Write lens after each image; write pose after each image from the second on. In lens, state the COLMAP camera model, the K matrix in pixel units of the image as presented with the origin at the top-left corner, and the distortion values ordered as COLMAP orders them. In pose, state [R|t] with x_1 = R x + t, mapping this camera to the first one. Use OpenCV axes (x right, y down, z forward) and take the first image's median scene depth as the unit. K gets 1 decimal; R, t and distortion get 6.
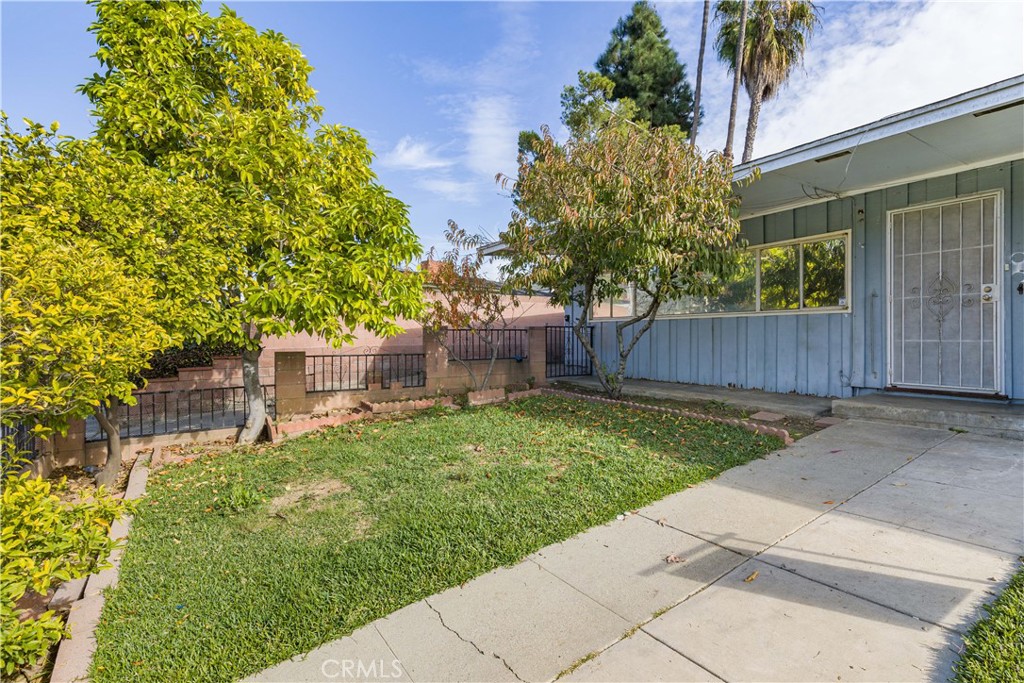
lens RADIAL K [[463.0, 0, 505.1], [0, 463.0, 339.4], [0, 0, 1]] dist [0.011542, -0.001110]
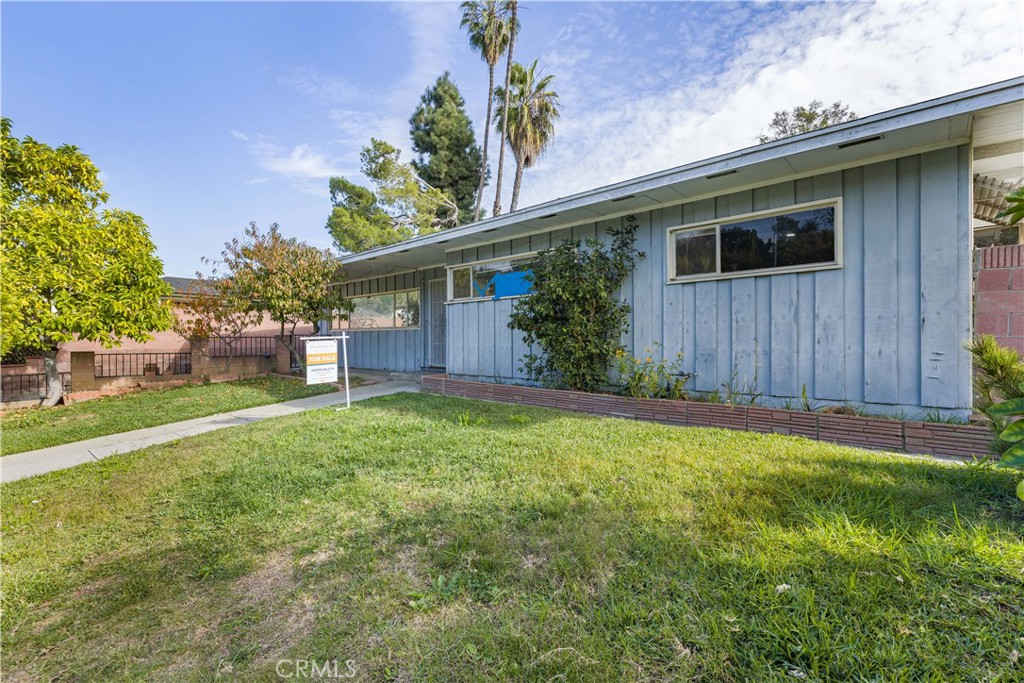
lens RADIAL K [[463.0, 0, 518.5], [0, 463.0, 344.5], [0, 0, 1]] dist [0.011542, -0.001110]
pose [[0.973863, -0.004281, 0.227094, 0.588614], [0.003240, 0.999982, 0.004956, -0.000575], [-0.227112, -0.004091, 0.973860, -0.839291]]
